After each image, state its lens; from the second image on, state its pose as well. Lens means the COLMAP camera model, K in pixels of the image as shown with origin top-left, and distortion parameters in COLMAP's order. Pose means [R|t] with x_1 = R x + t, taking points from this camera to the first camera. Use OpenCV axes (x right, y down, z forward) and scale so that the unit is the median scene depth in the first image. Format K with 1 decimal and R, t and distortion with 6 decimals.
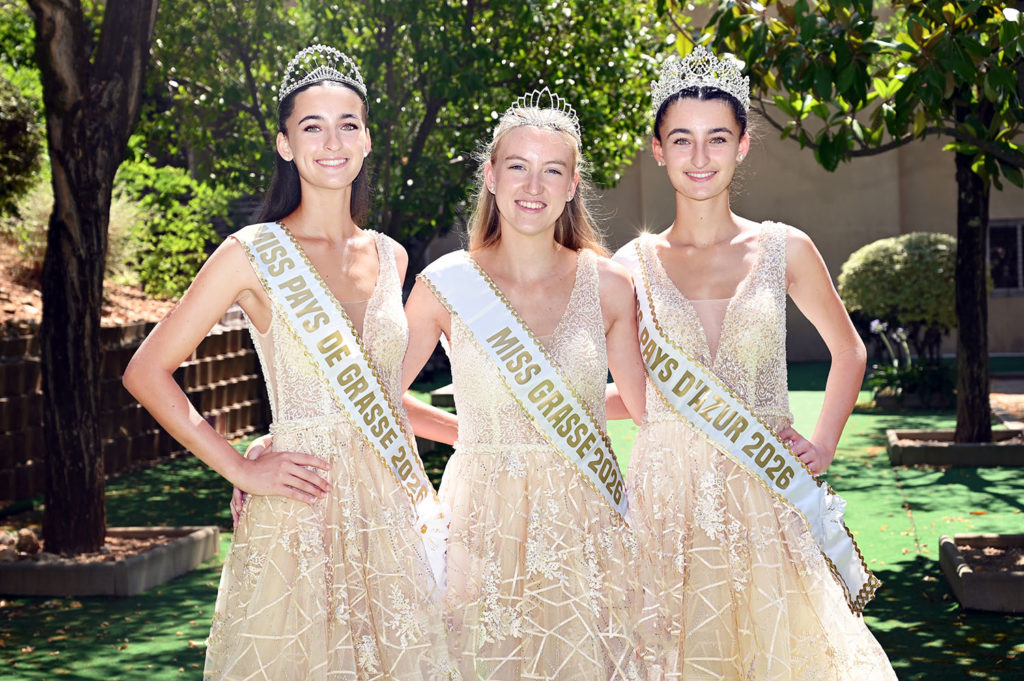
lens RADIAL K [[1664.3, 0, 512.0], [0, 1664.3, 340.5], [0, 0, 1]] dist [-0.005640, -0.063016]
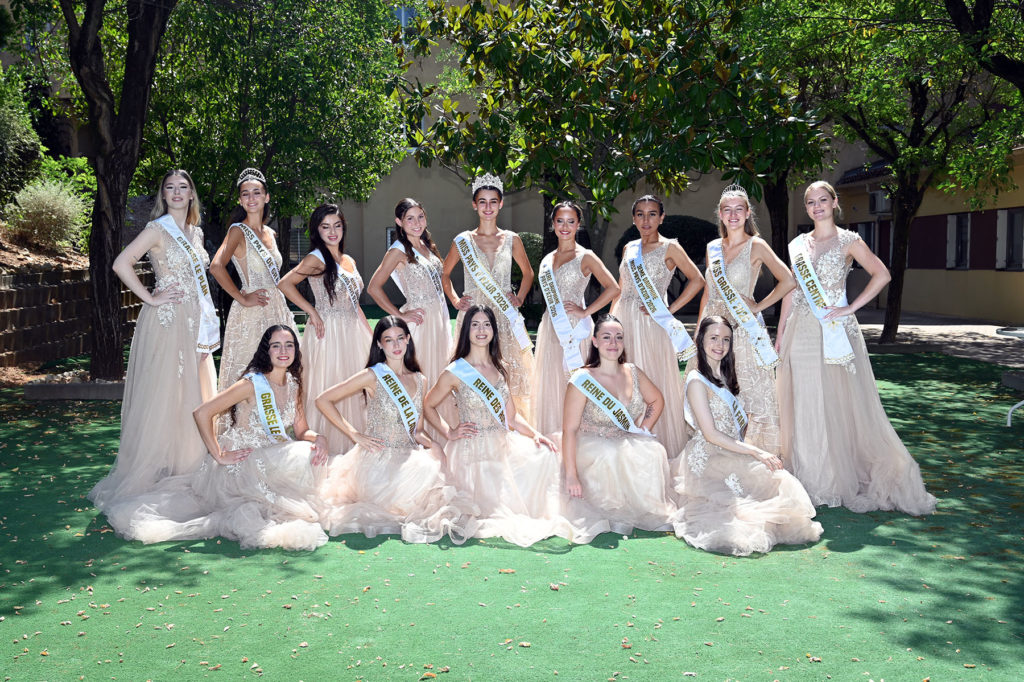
lens RADIAL K [[1100.6, 0, 512.0], [0, 1100.6, 341.0], [0, 0, 1]] dist [-0.007454, -0.015268]
pose [[0.967532, 0.007601, 0.252635, -0.140156], [-0.017740, 0.999125, 0.037879, 0.024986], [-0.252126, -0.041131, 0.966820, -0.403755]]
